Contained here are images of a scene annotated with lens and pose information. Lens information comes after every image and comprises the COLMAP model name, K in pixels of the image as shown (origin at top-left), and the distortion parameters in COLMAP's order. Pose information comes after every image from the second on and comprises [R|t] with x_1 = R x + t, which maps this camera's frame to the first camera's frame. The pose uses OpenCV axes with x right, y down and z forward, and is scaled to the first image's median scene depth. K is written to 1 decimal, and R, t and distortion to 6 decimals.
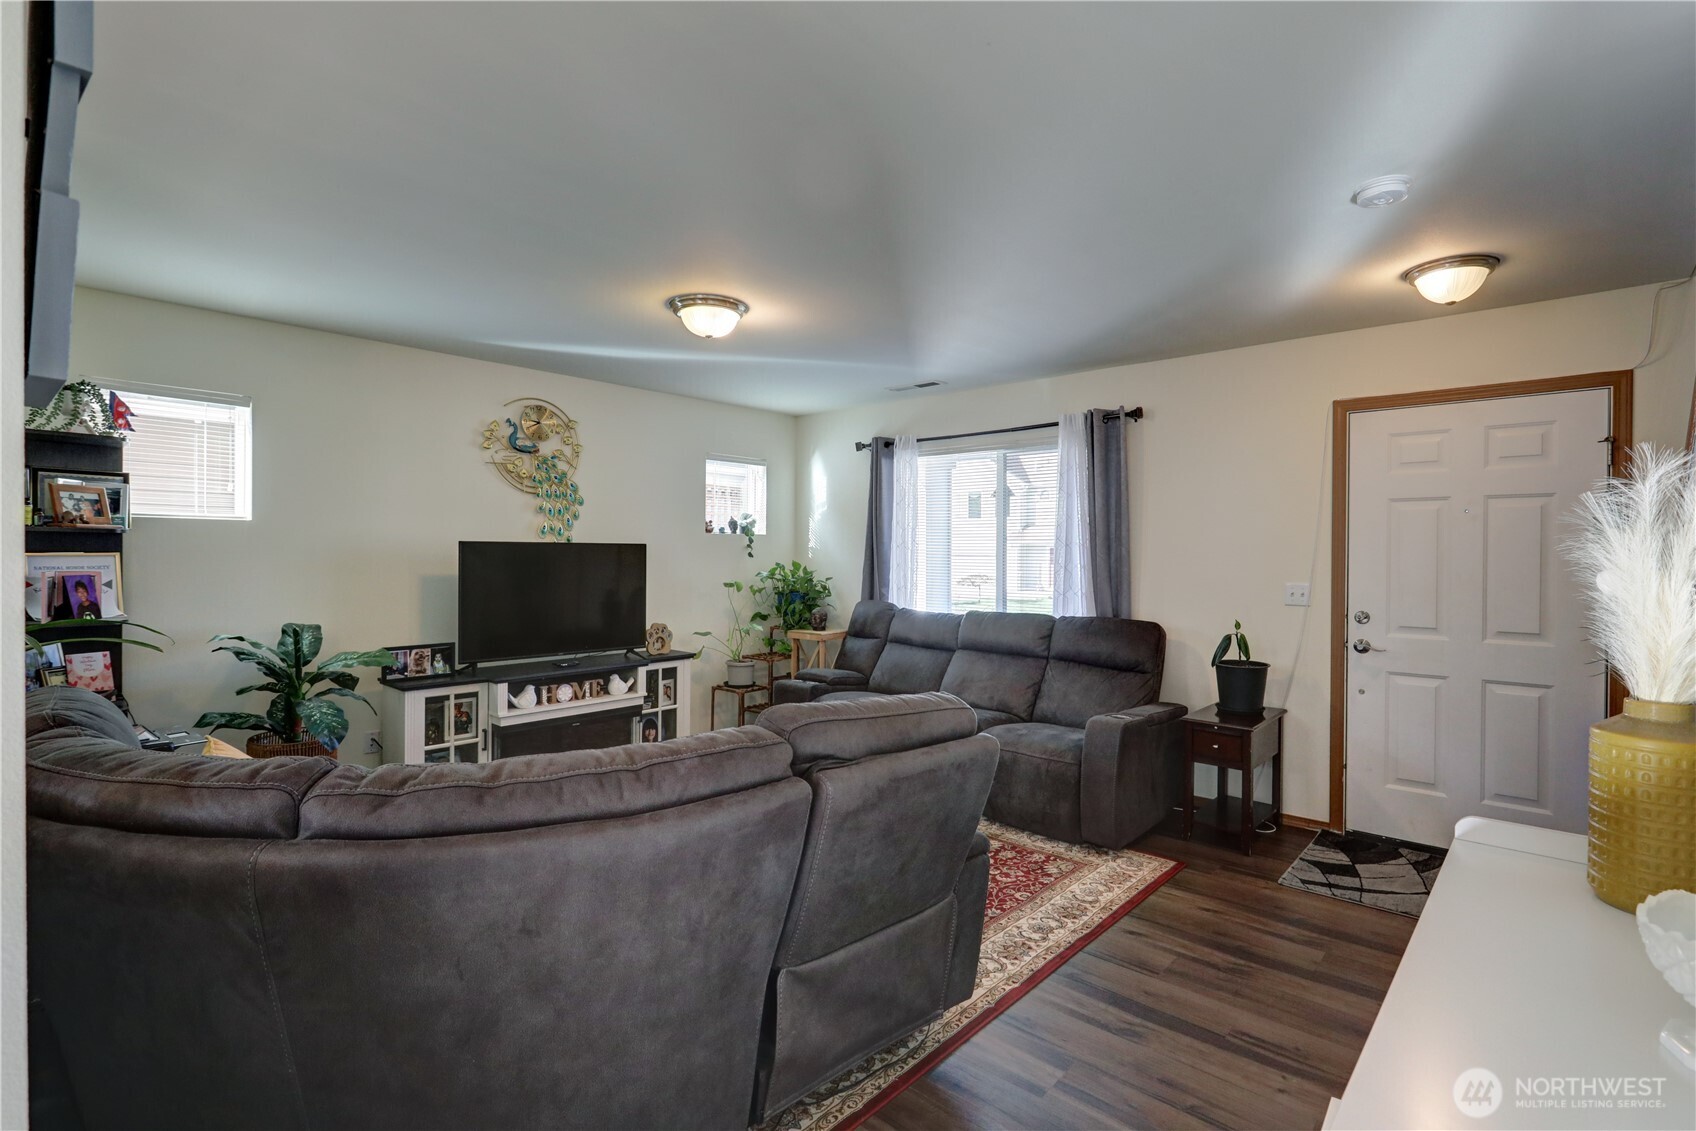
lens RADIAL K [[794.3, 0, 842.7], [0, 794.3, 565.2], [0, 0, 1]] dist [-0.002241, -0.000128]
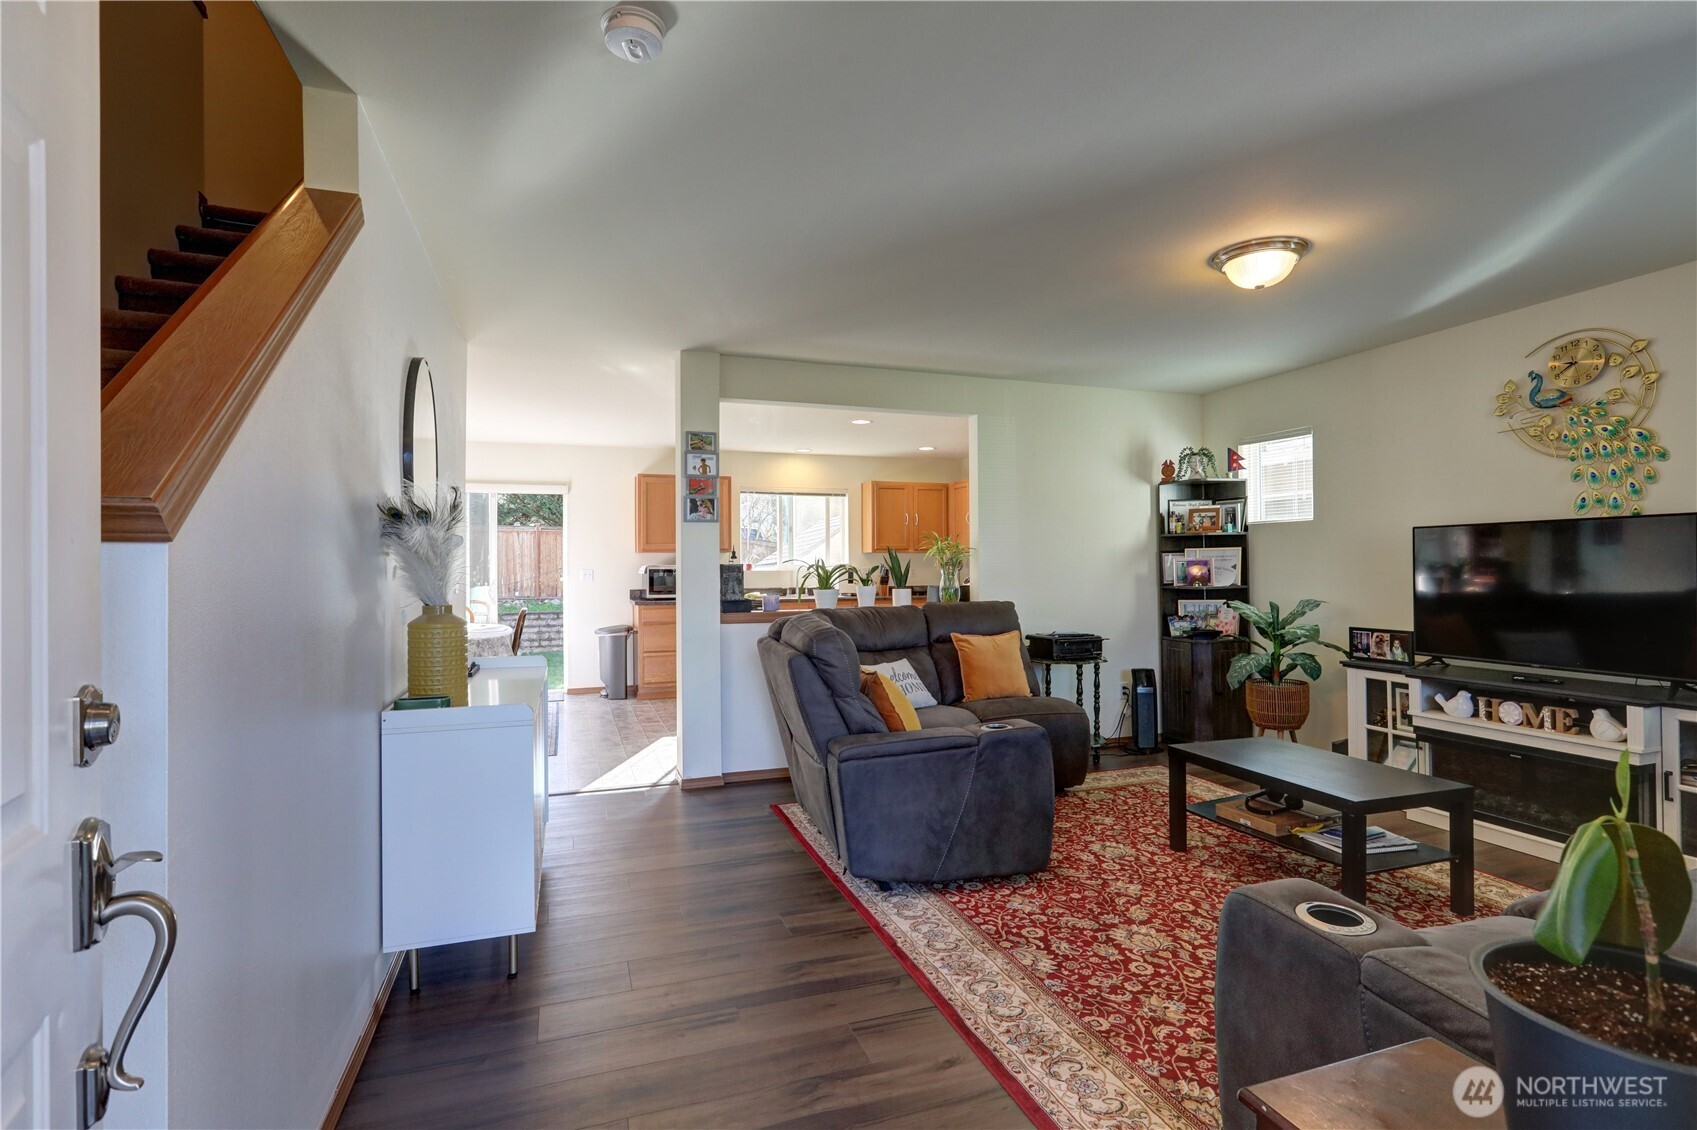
lens RADIAL K [[794.8, 0, 845.2], [0, 794.8, 562.8], [0, 0, 1]] dist [-0.002241, -0.000128]
pose [[-0.472773, -0.007247, -0.881154, 0.660430], [-0.007251, 0.999964, -0.004334, 0.021616], [0.881154, 0.004340, -0.472809, 0.806435]]
